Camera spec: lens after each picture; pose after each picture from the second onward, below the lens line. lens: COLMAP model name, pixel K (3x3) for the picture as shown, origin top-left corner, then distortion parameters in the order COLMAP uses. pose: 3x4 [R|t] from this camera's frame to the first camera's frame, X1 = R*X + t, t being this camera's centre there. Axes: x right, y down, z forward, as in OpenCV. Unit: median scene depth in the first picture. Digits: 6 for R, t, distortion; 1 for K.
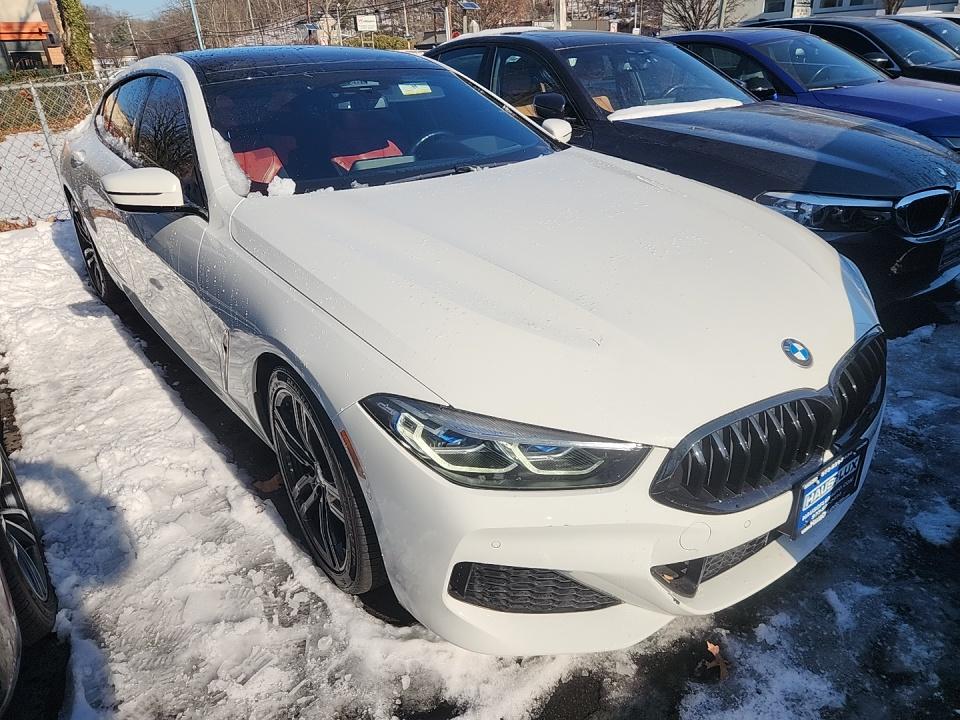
lens RADIAL K [[697.4, 0, 480.0], [0, 697.4, 360.0], [0, 0, 1]] dist [0.062518, -0.049117]
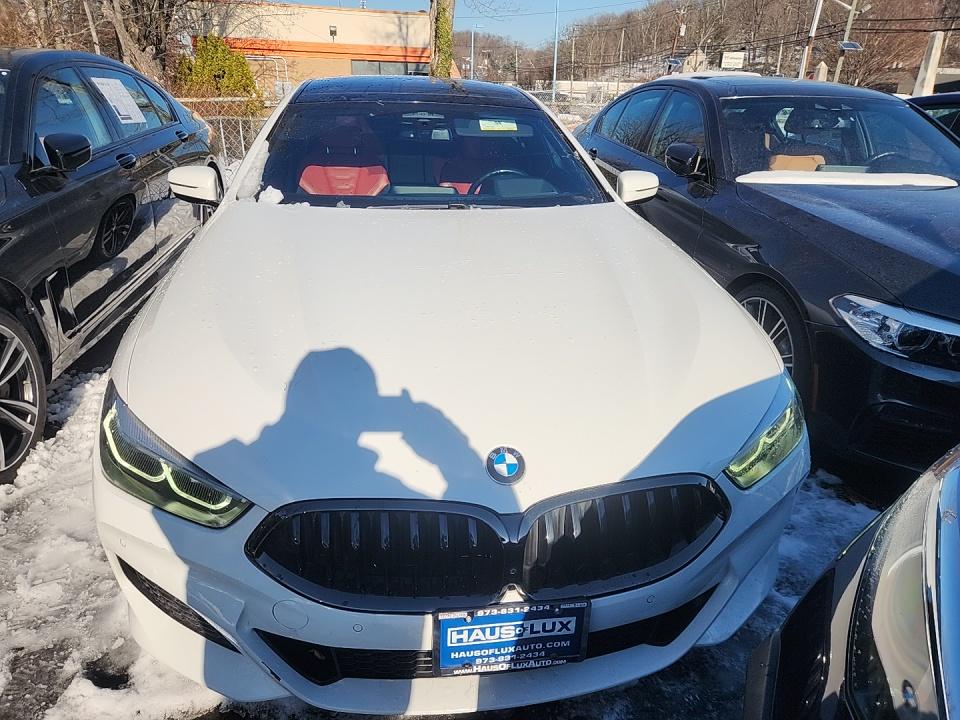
lens RADIAL K [[697.4, 0, 480.0], [0, 697.4, 360.0], [0, 0, 1]] dist [0.062518, -0.049117]
pose [[0.854522, 0.244767, -0.458128, 0.437913], [-0.262161, 0.964663, 0.026402, -0.082247], [0.448402, 0.097542, 0.888494, 0.129496]]
